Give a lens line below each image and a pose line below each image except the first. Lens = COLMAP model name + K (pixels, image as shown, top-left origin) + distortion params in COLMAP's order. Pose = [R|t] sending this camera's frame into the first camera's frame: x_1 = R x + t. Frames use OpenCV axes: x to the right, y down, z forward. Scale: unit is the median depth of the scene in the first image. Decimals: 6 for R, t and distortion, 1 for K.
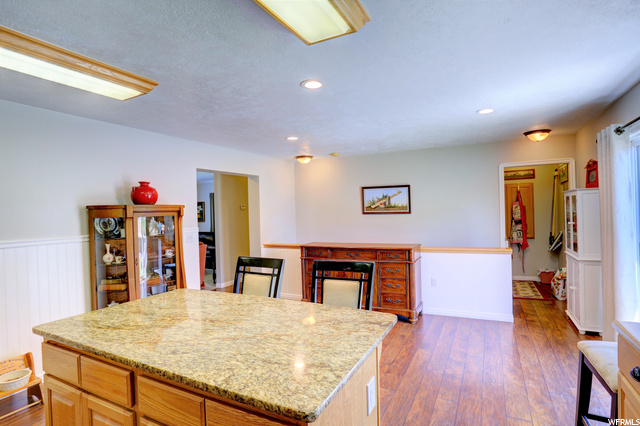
lens RADIAL K [[335.3, 0, 319.6], [0, 335.3, 213.4], [0, 0, 1]] dist [-0.049373, -0.000032]
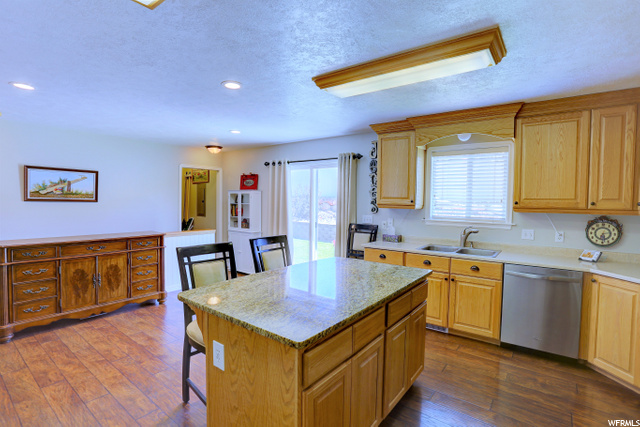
lens RADIAL K [[310.3, 0, 323.3], [0, 310.3, 211.6], [0, 0, 1]] dist [-0.038398, 0.000501]
pose [[0.163559, -0.007053, 0.986508, -0.459185], [-0.012865, 0.999874, 0.009282, 0.011464], [-0.986450, -0.014210, 0.163448, 0.240184]]
